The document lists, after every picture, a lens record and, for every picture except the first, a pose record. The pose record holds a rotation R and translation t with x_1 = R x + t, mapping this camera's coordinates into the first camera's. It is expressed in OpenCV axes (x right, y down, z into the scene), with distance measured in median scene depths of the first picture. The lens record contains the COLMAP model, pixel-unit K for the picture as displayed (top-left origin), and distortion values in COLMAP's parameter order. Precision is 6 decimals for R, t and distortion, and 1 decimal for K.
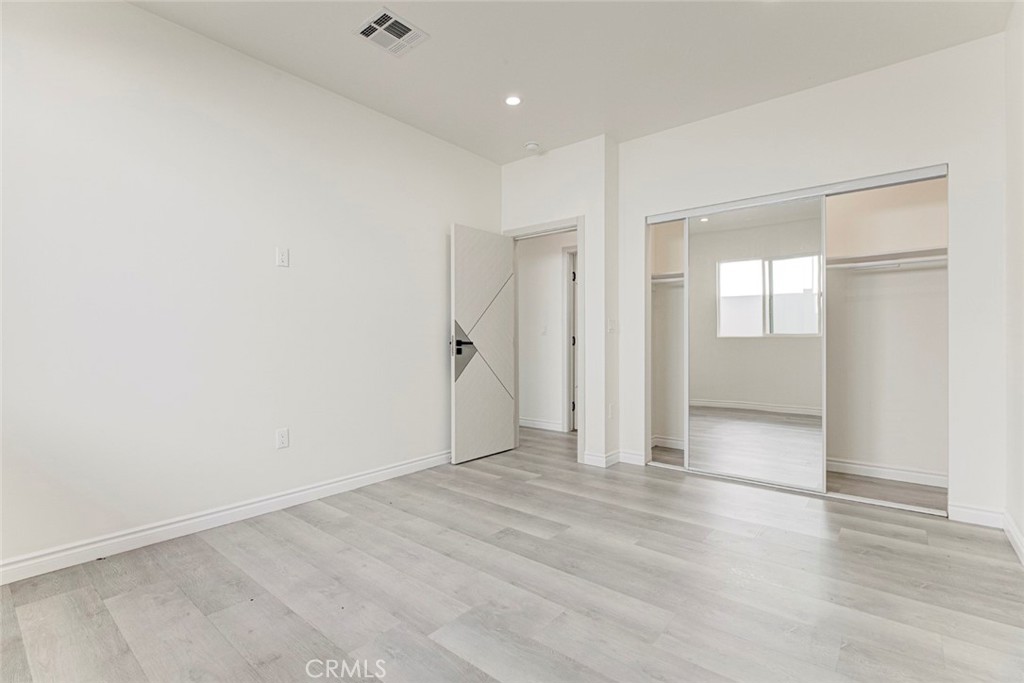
lens RADIAL K [[468.2, 0, 511.8], [0, 468.2, 341.5], [0, 0, 1]] dist [-0.000490, 0.001423]
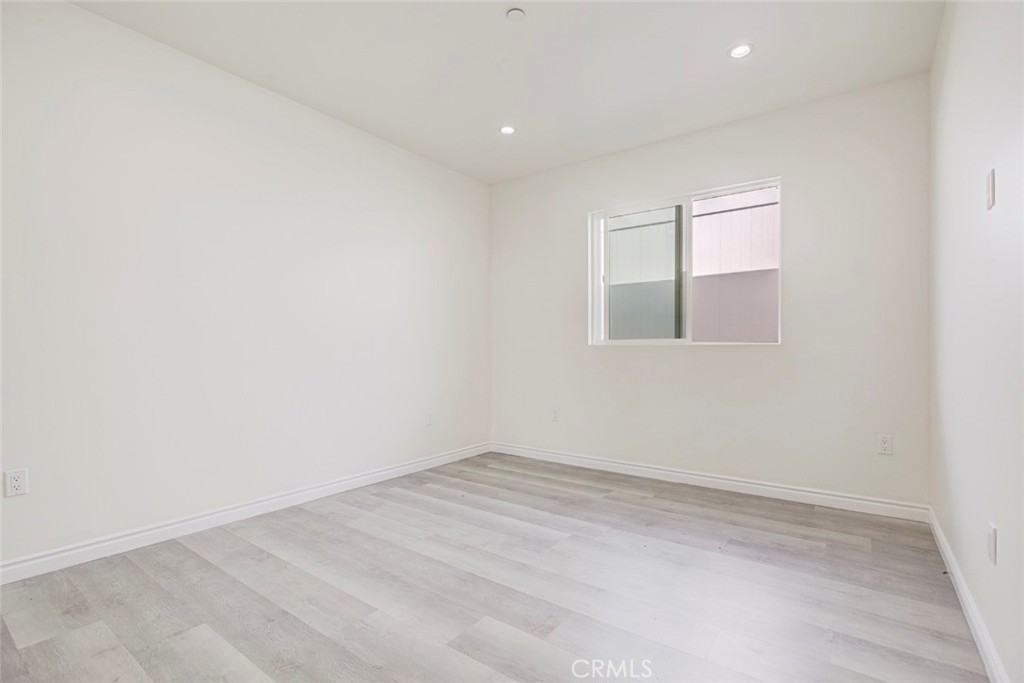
lens RADIAL K [[468.2, 0, 512.4], [0, 468.2, 344.2], [0, 0, 1]] dist [-0.000490, 0.001423]
pose [[-0.998396, 0.002017, -0.056575, 0.093037], [0.002413, 0.999973, -0.006944, -0.011454], [0.056559, -0.007069, -0.998374, 2.152363]]
